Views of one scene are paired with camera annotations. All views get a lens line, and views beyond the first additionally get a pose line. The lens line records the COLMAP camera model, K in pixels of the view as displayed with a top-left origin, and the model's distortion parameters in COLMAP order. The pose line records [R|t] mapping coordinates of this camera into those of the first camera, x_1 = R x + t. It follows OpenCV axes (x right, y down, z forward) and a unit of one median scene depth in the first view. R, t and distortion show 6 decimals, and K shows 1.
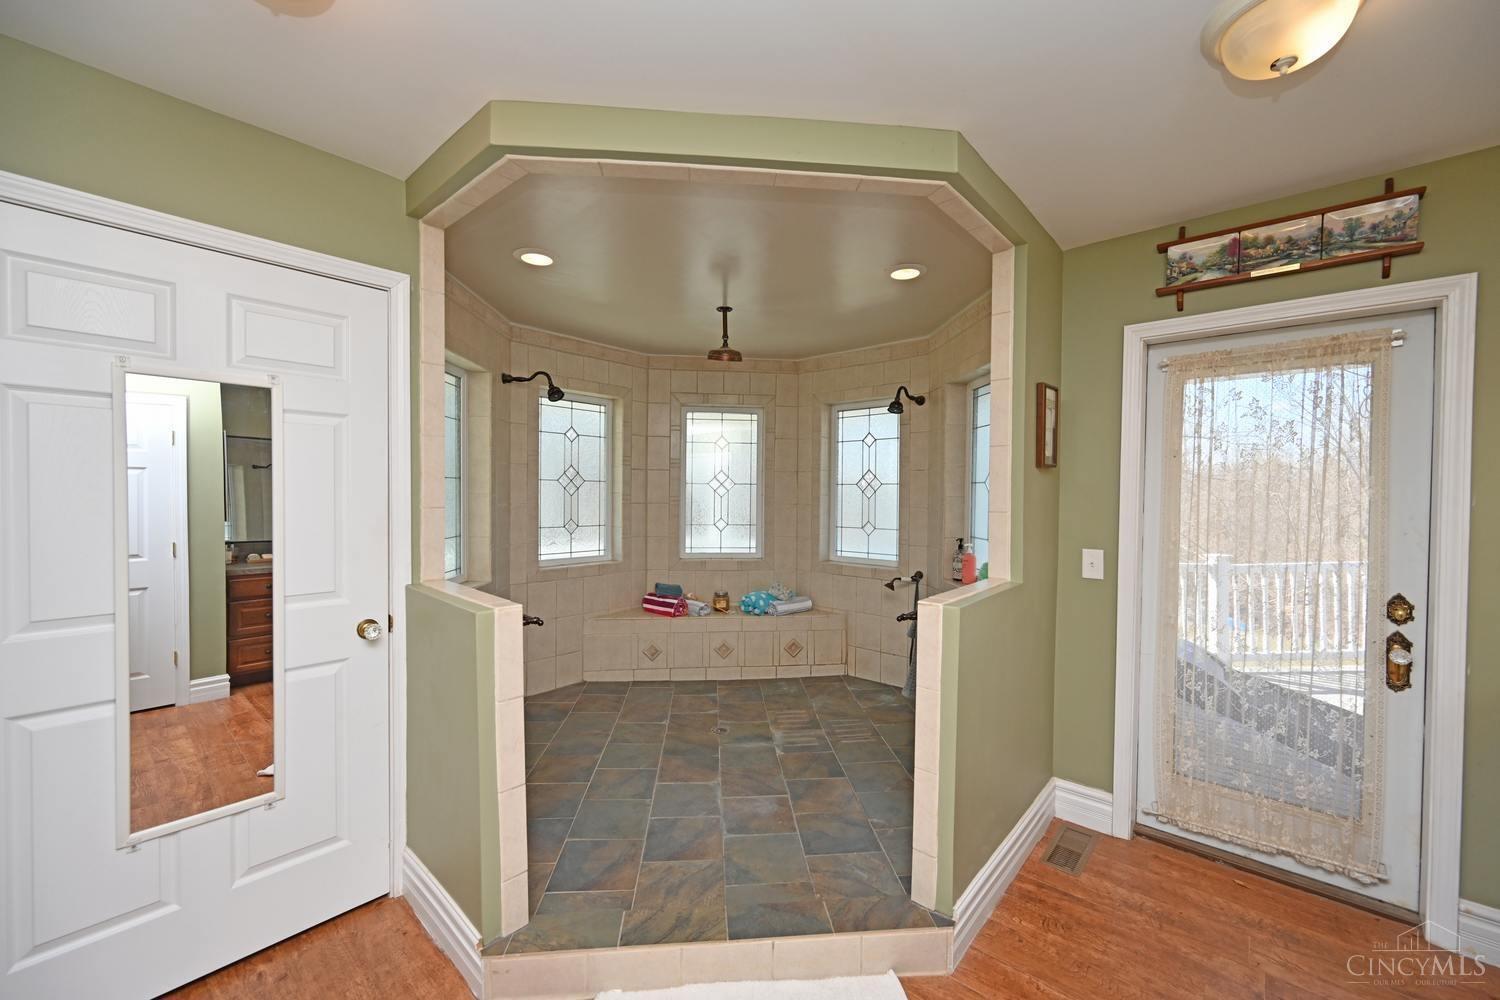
lens RADIAL K [[597.9, 0, 750.0], [0, 597.9, 500.0], [0, 0, 1]] dist [-0.000887, -0.000029]
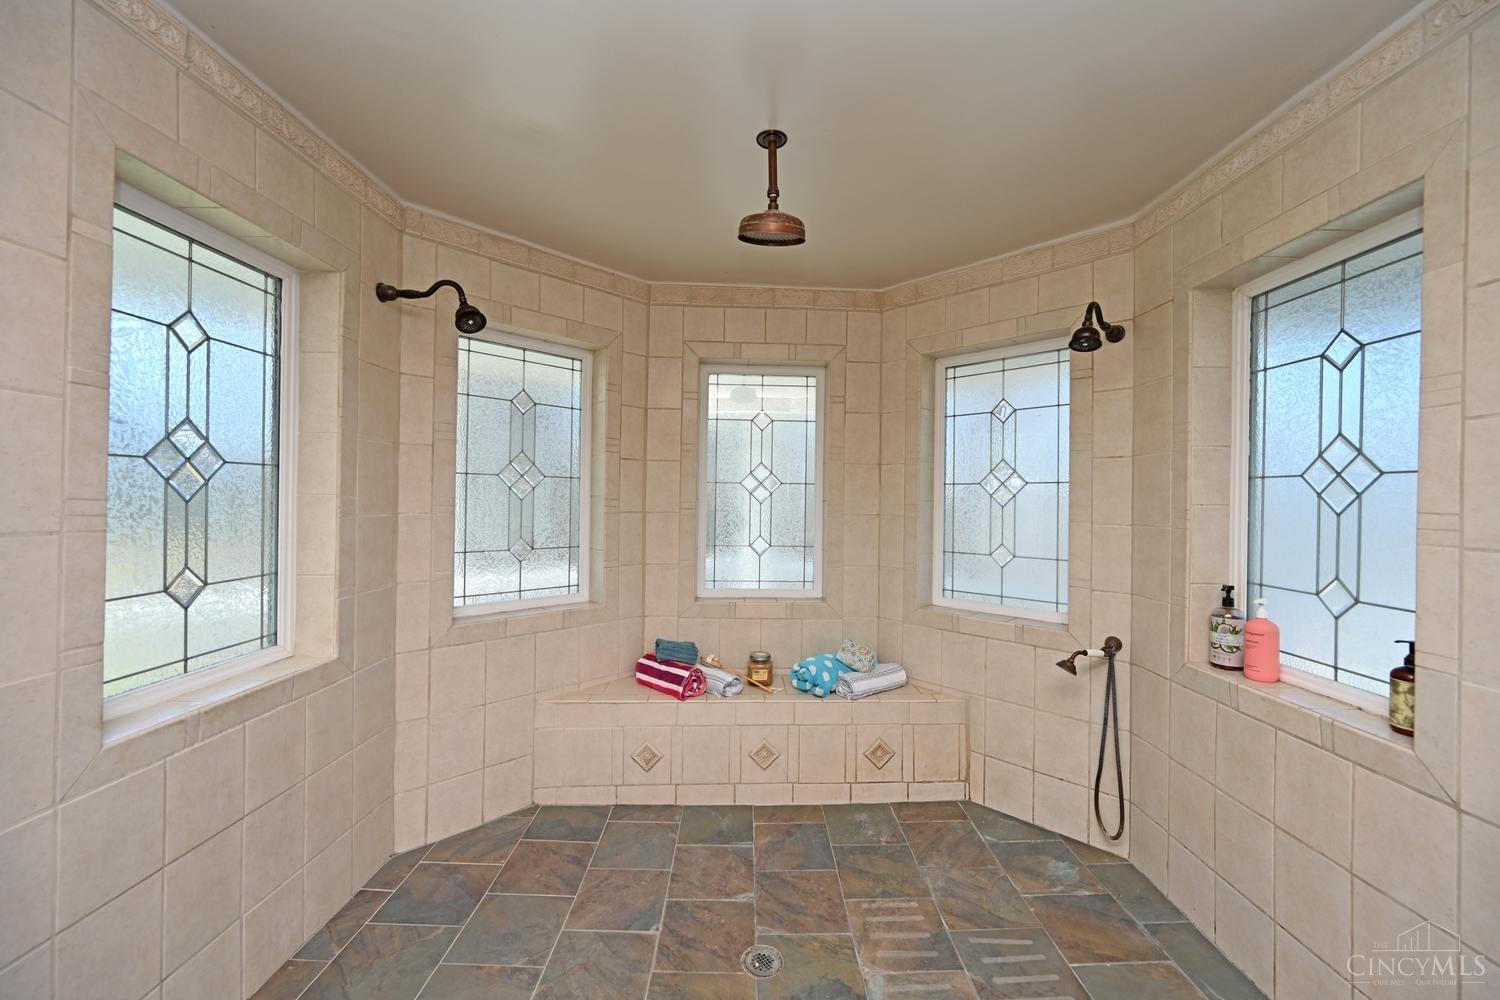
lens RADIAL K [[597.9, 0, 750.0], [0, 597.9, 500.0], [0, 0, 1]] dist [-0.000887, -0.000029]
pose [[0.998256, 0.004713, -0.058837, -0.023512], [-0.005441, 0.999911, -0.012217, -0.000653], [0.058775, 0.012516, 0.998193, 0.386759]]
